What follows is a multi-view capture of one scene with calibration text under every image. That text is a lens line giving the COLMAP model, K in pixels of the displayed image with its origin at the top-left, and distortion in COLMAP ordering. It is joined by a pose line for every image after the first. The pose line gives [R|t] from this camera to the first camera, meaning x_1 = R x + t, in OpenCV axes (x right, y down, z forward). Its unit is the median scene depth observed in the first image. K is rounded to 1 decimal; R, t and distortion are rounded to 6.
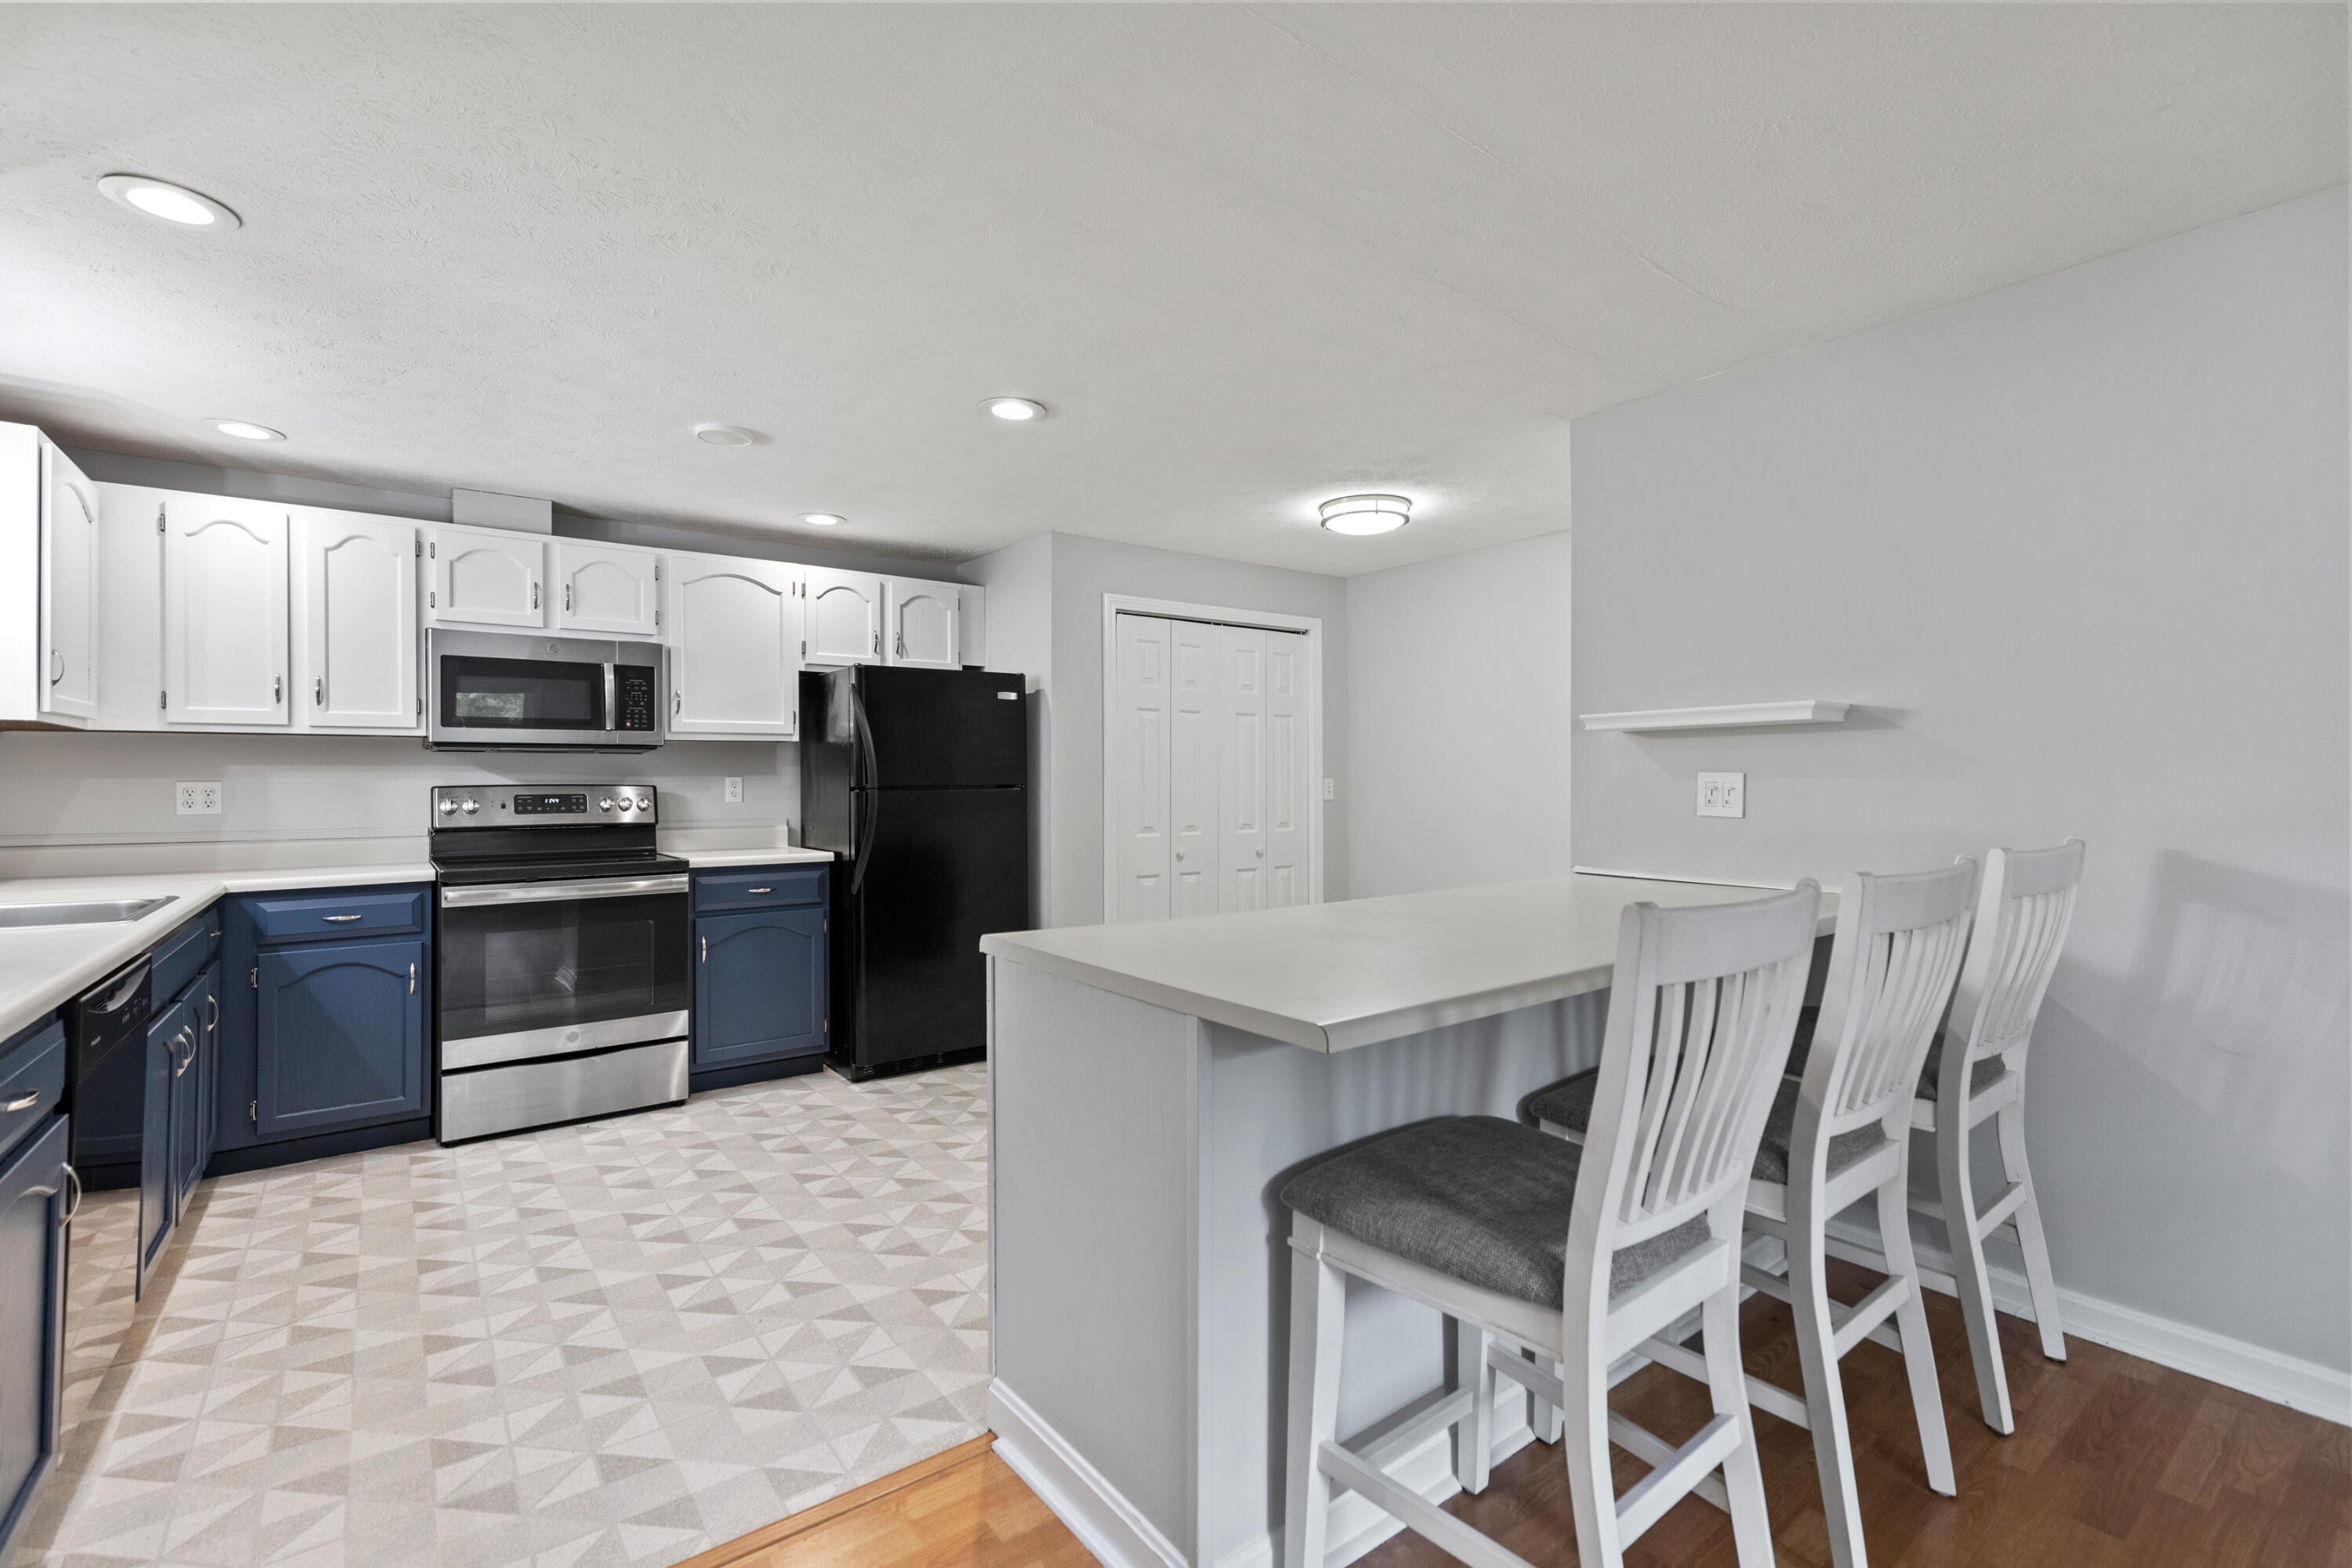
lens RADIAL K [[1050.7, 0, 1199.3], [0, 1050.7, 782.5], [0, 0, 1]] dist [0.000468, 0.000114]
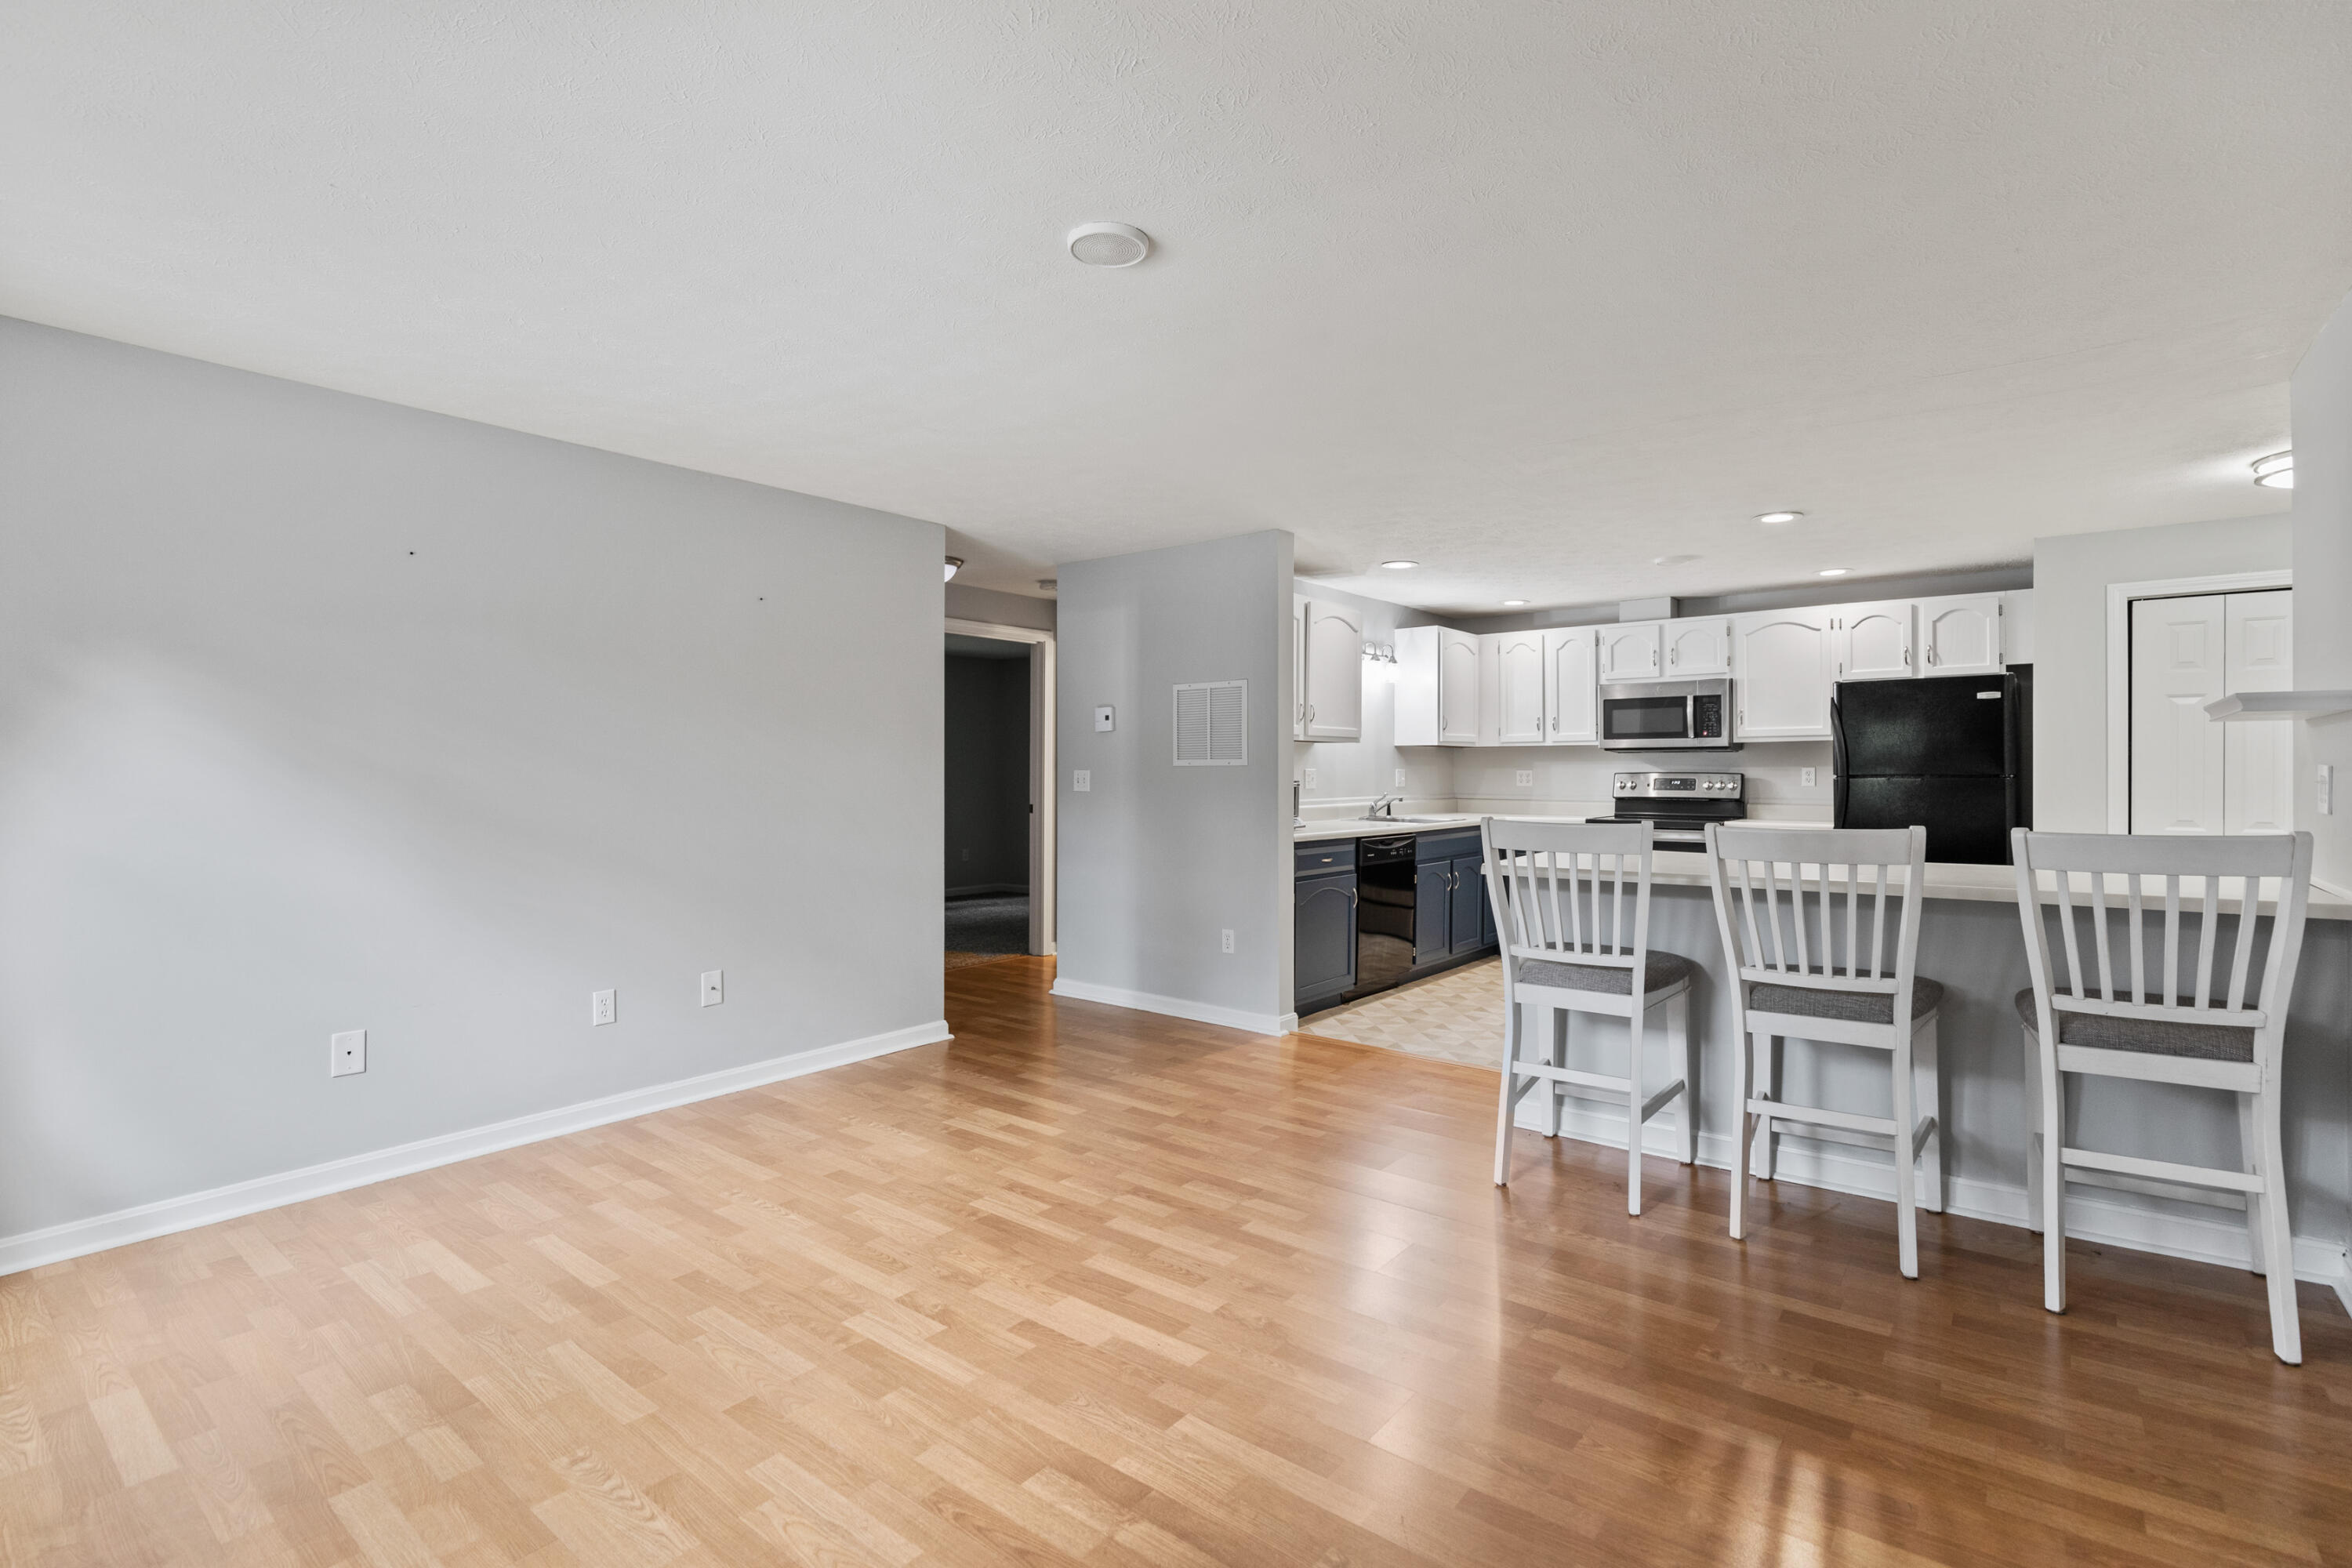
lens RADIAL K [[1085.2, 0, 1182.3], [0, 1085.2, 766.1], [0, 0, 1]] dist [-0.003845, -0.000549]
pose [[0.237750, -0.001972, -0.971324, 0.905738], [-0.003039, 0.999992, -0.002774, -0.001122], [0.971322, 0.003611, 0.237742, -0.134615]]
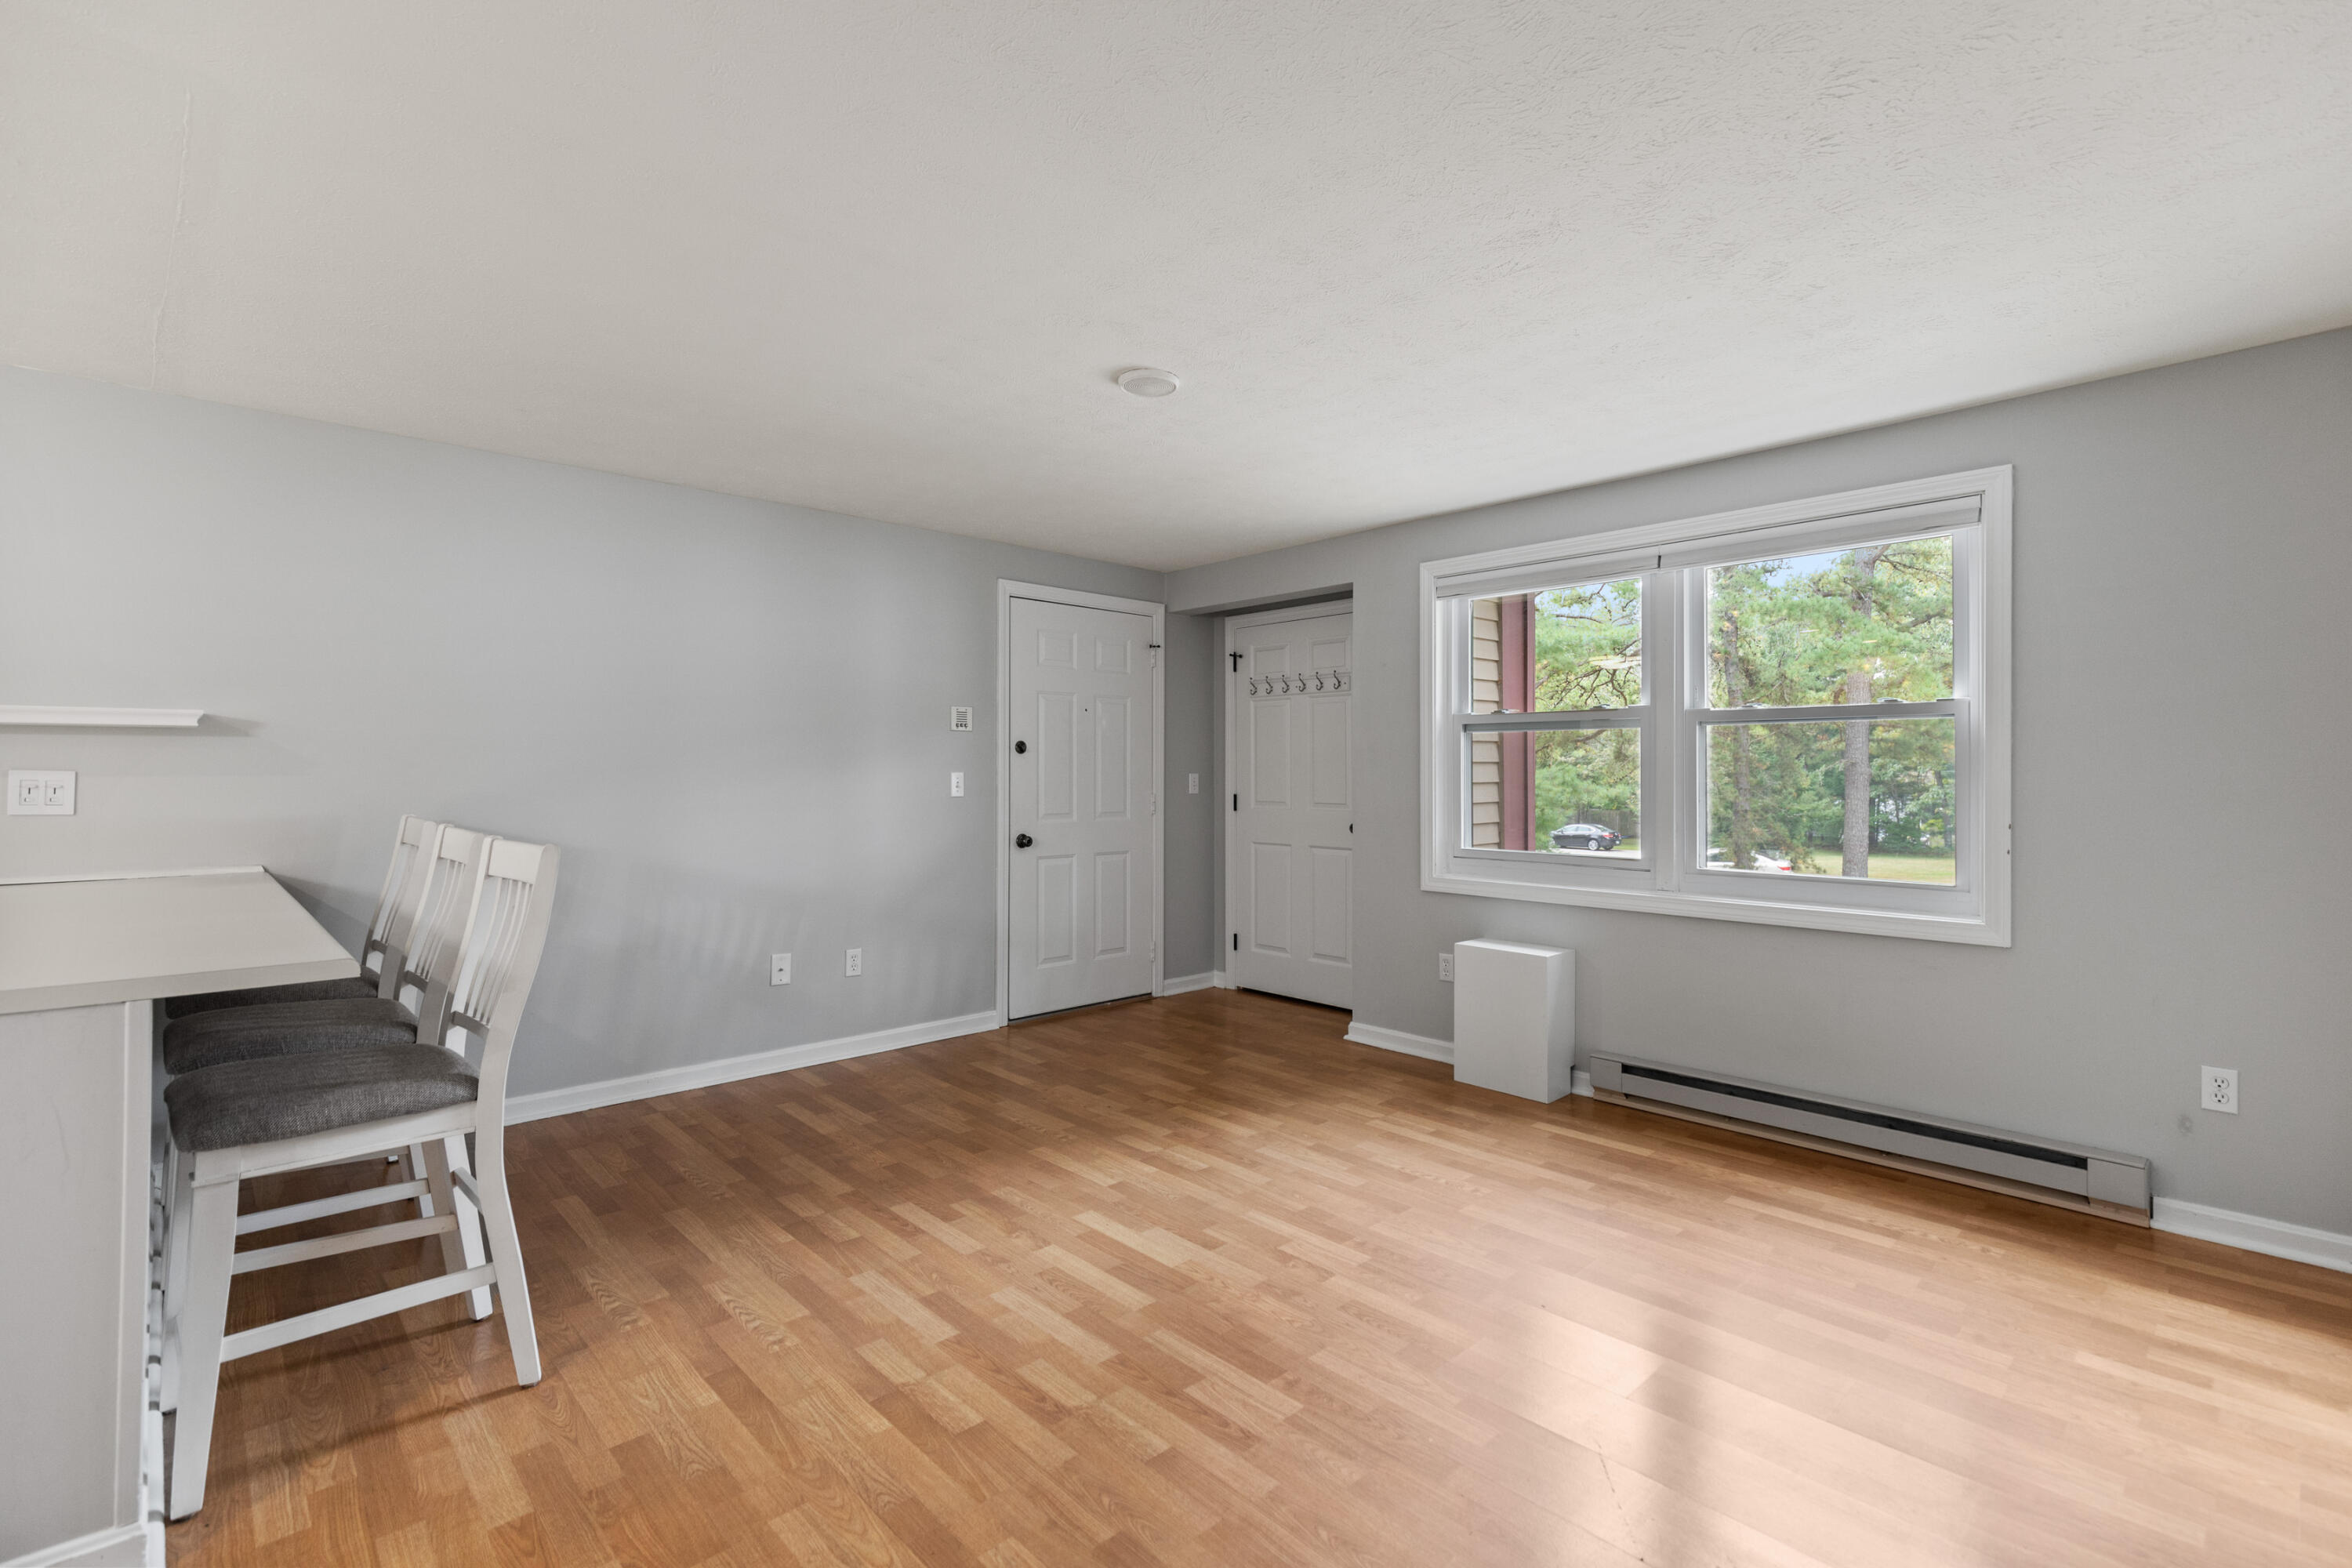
lens RADIAL K [[1050.7, 0, 1184.4], [0, 1050.7, 777.6], [0, 0, 1]] dist [0.000468, 0.000114]
pose [[-0.097390, 0.000082, 0.995246, -0.470726], [0.003671, 0.999993, 0.000276, 0.000396], [-0.995239, 0.003680, -0.097390, 0.018519]]
